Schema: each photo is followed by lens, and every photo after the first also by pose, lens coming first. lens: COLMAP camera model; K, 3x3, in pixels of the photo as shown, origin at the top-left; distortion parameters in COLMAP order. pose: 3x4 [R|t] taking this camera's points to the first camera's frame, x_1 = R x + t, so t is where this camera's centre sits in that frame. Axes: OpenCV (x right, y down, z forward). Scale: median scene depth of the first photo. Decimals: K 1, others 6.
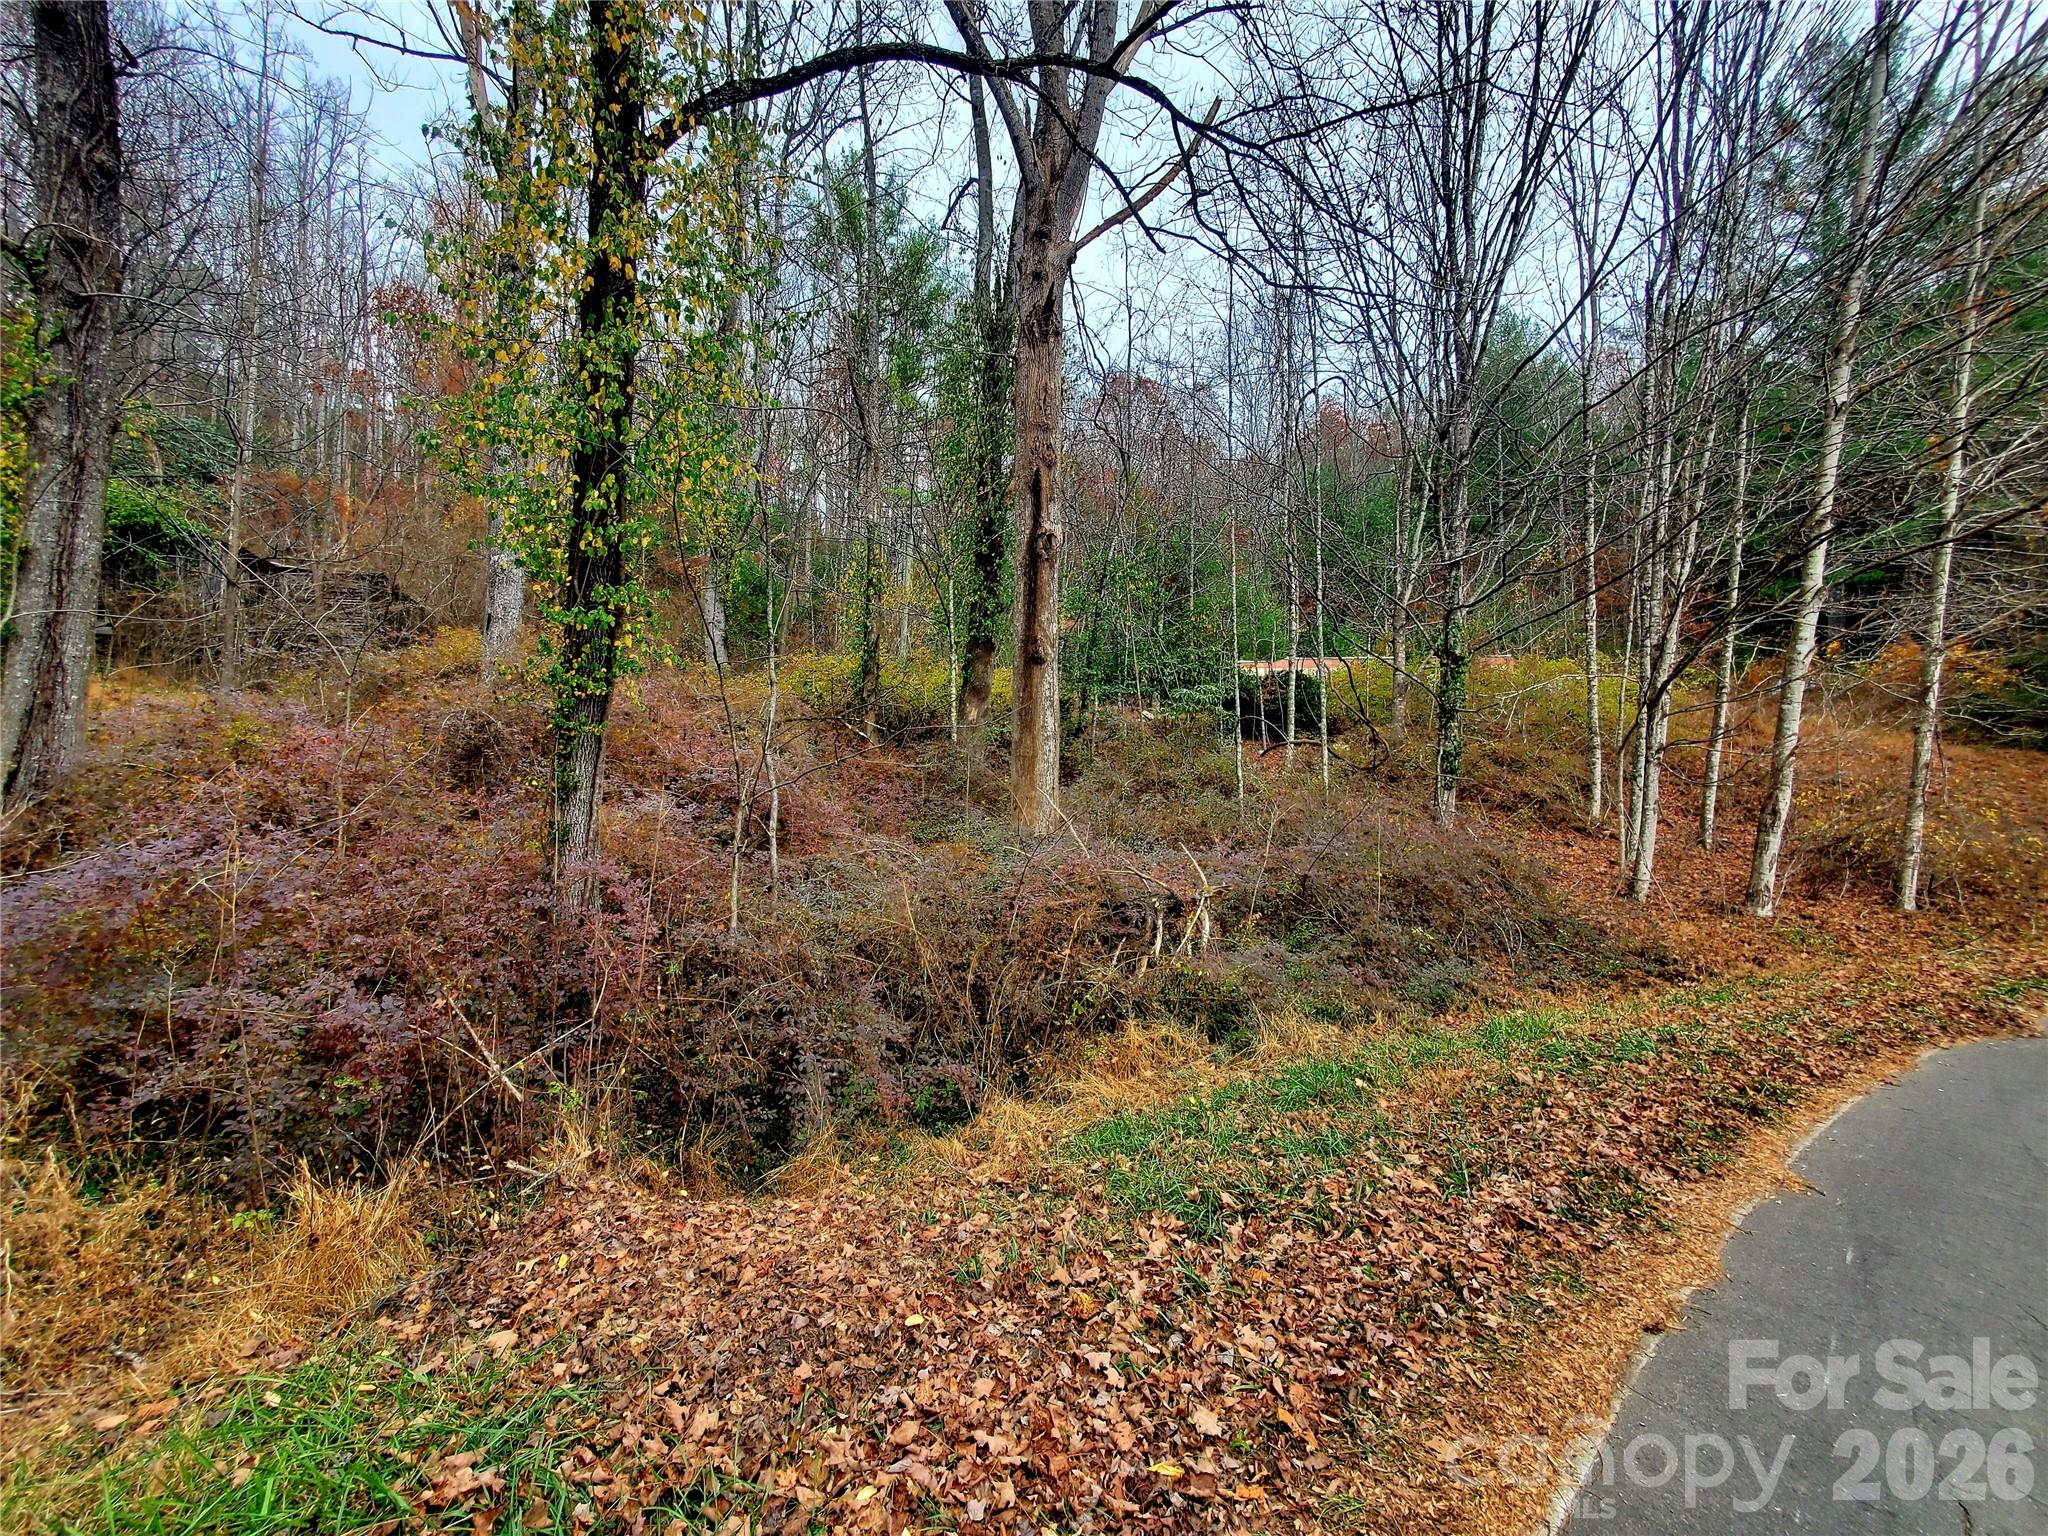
lens RADIAL K [[811.0, 0, 1035.7], [0, 811.0, 759.4], [0, 0, 1]] dist [-0.005598, 0.000884]
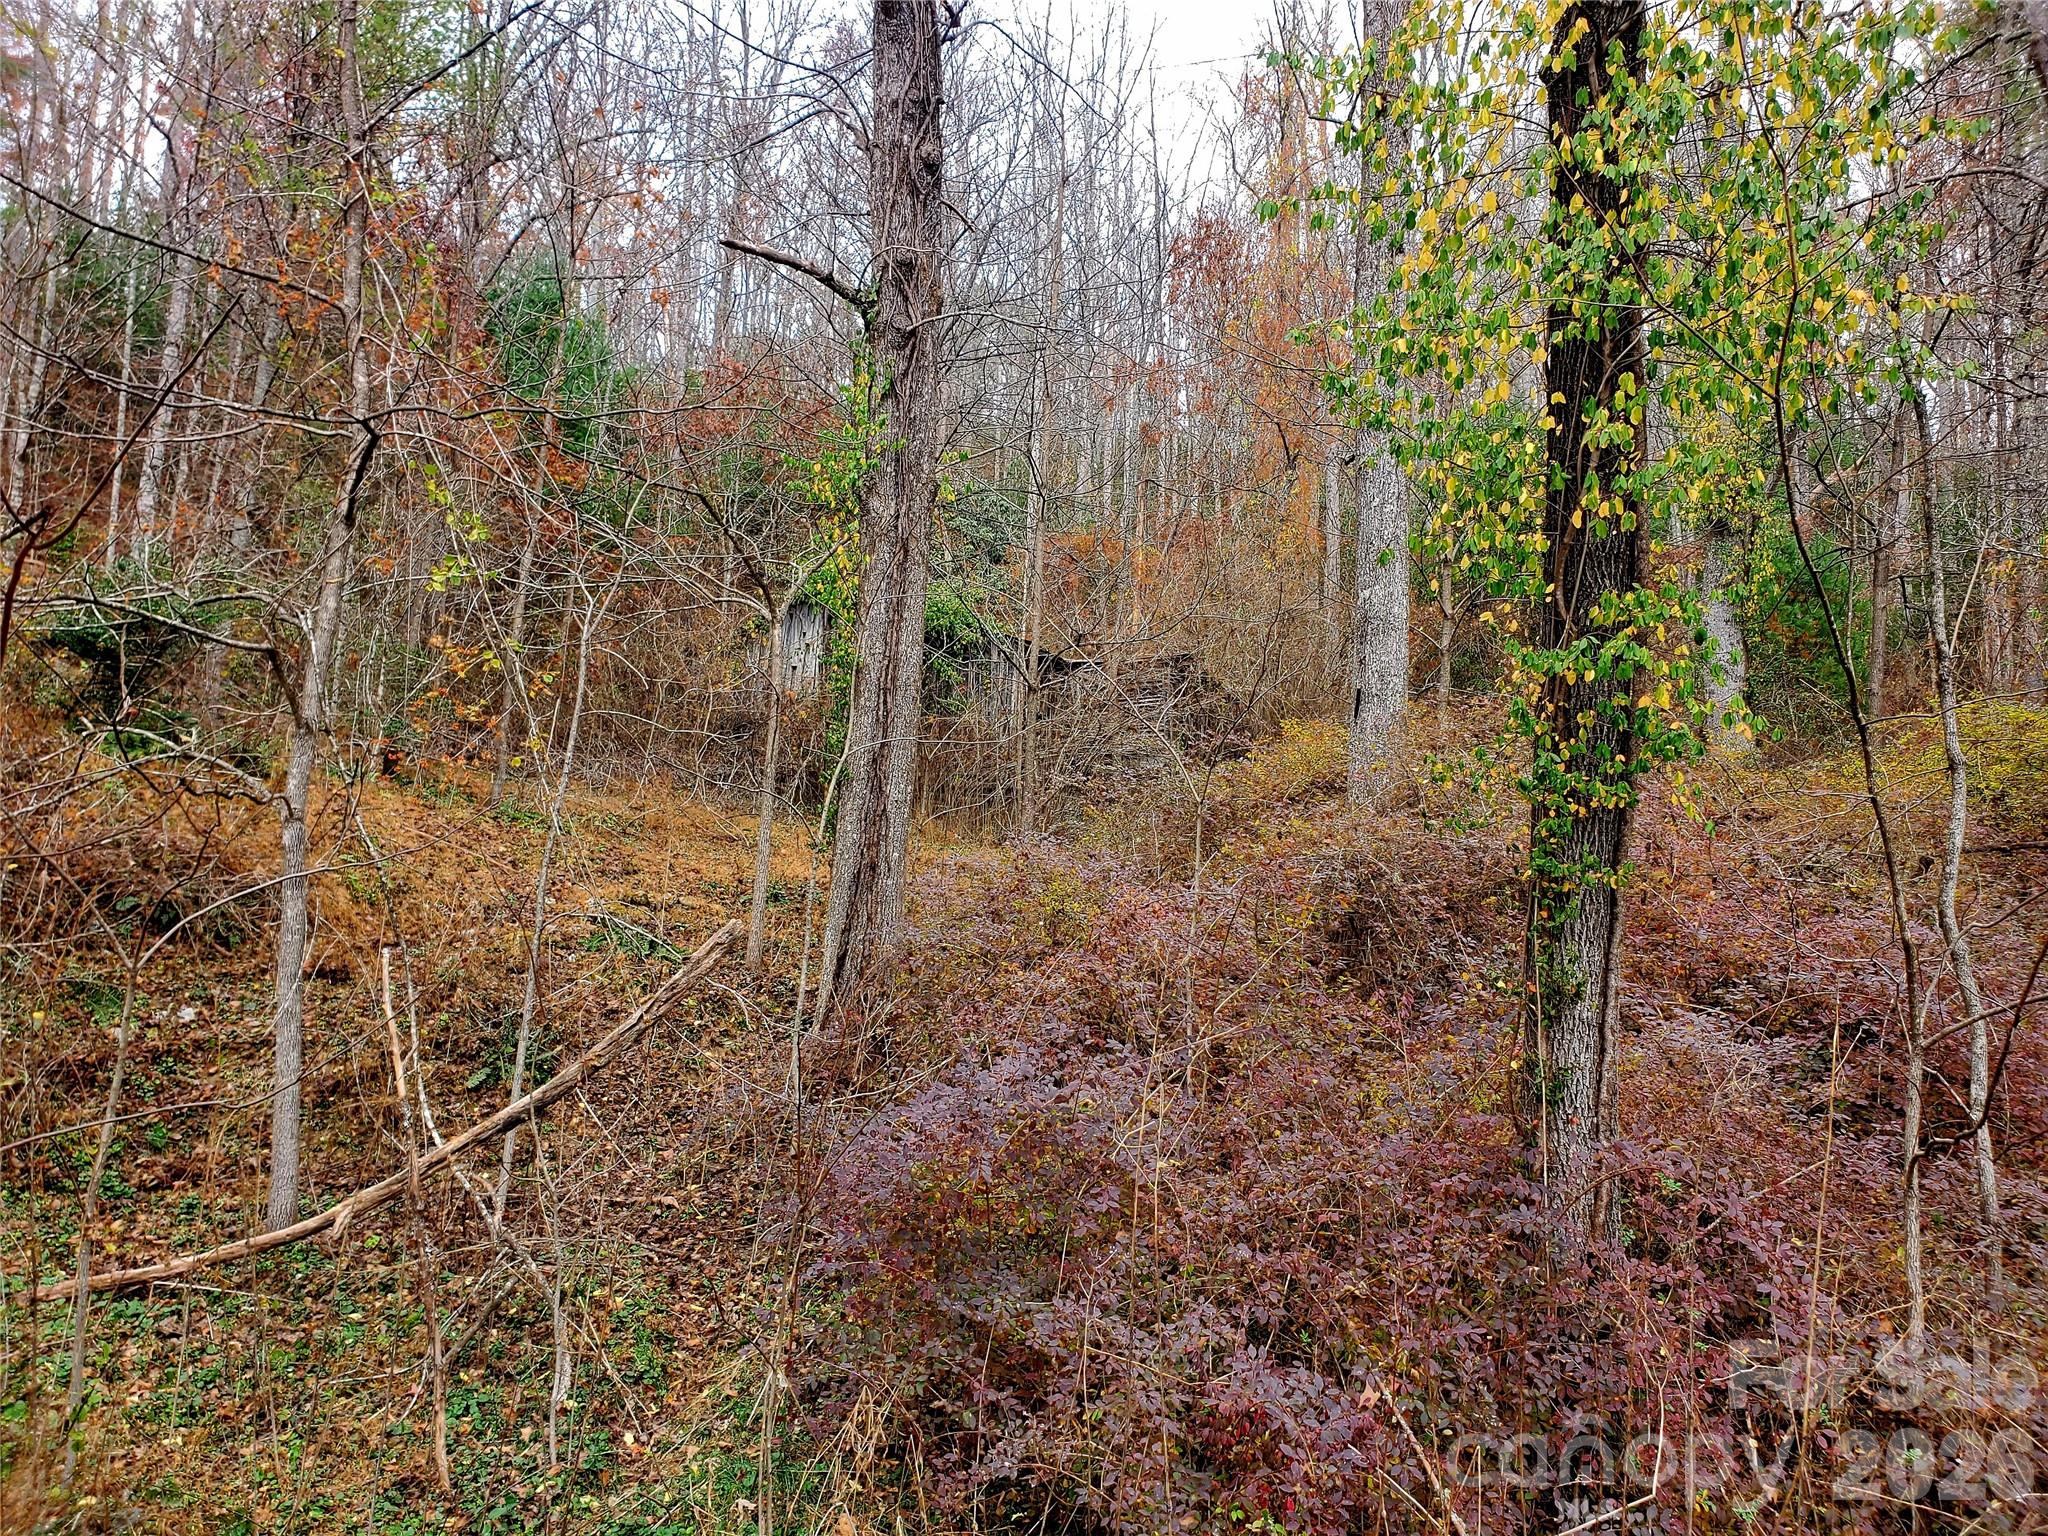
lens RADIAL K [[1530.9, 0, 1023.1], [0, 1530.9, 762.5], [0, 0, 1]] dist [0.021577, -0.014141]
pose [[0.724896, -0.080401, -0.684150, -0.101571], [-0.000495, 0.993104, -0.117234, 0.002312], [0.688858, 0.085321, 0.719857, 0.042641]]
